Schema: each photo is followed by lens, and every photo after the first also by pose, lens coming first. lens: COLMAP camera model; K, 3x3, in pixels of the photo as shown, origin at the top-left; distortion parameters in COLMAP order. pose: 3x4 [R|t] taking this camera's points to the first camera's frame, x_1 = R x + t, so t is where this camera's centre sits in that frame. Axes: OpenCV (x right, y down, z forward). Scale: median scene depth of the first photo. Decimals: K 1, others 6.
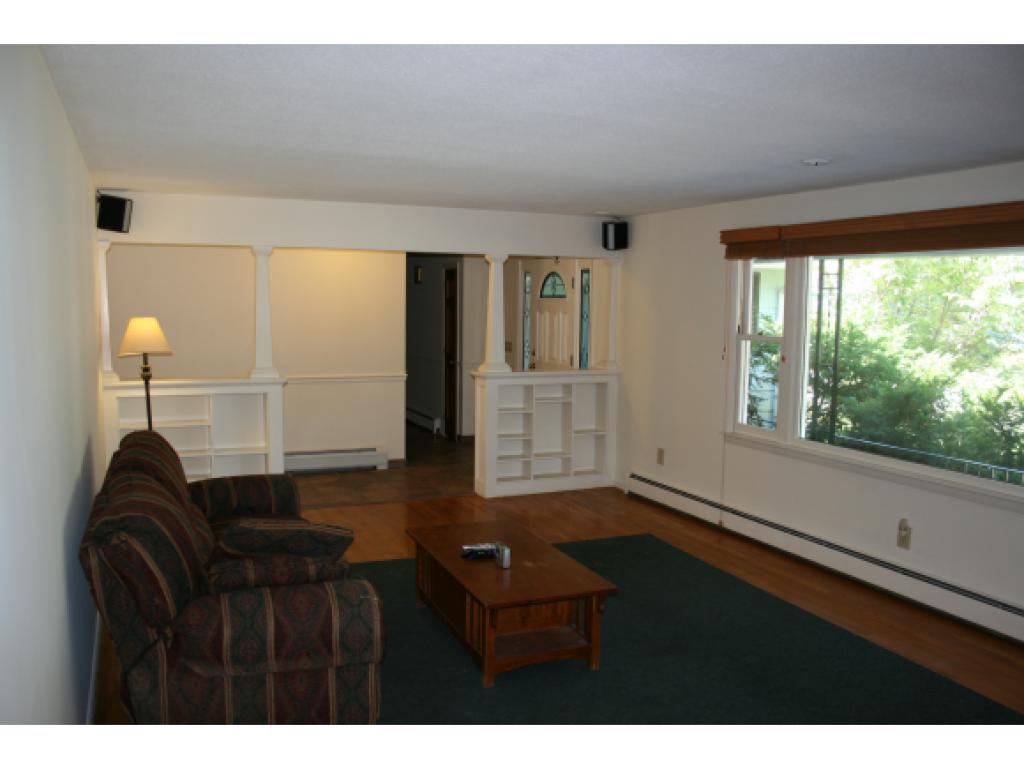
lens RADIAL K [[894.4, 0, 466.1], [0, 894.4, 386.1], [0, 0, 1]] dist [-0.153711, 0.232007]
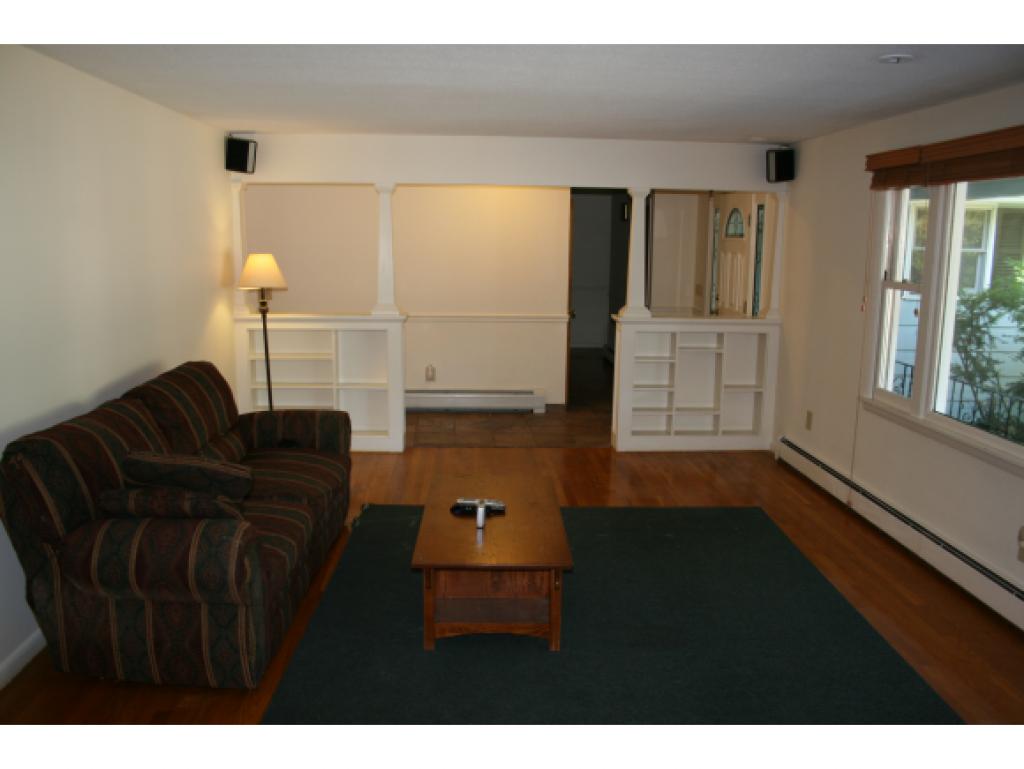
lens RADIAL K [[894.4, 0, 466.1], [0, 894.4, 386.1], [0, 0, 1]] dist [-0.153711, 0.232007]
pose [[0.932273, 0.059876, -0.356765, 0.210756], [-0.035255, 0.996551, 0.075126, -0.007555], [0.360033, -0.057460, 0.931168, 0.079188]]
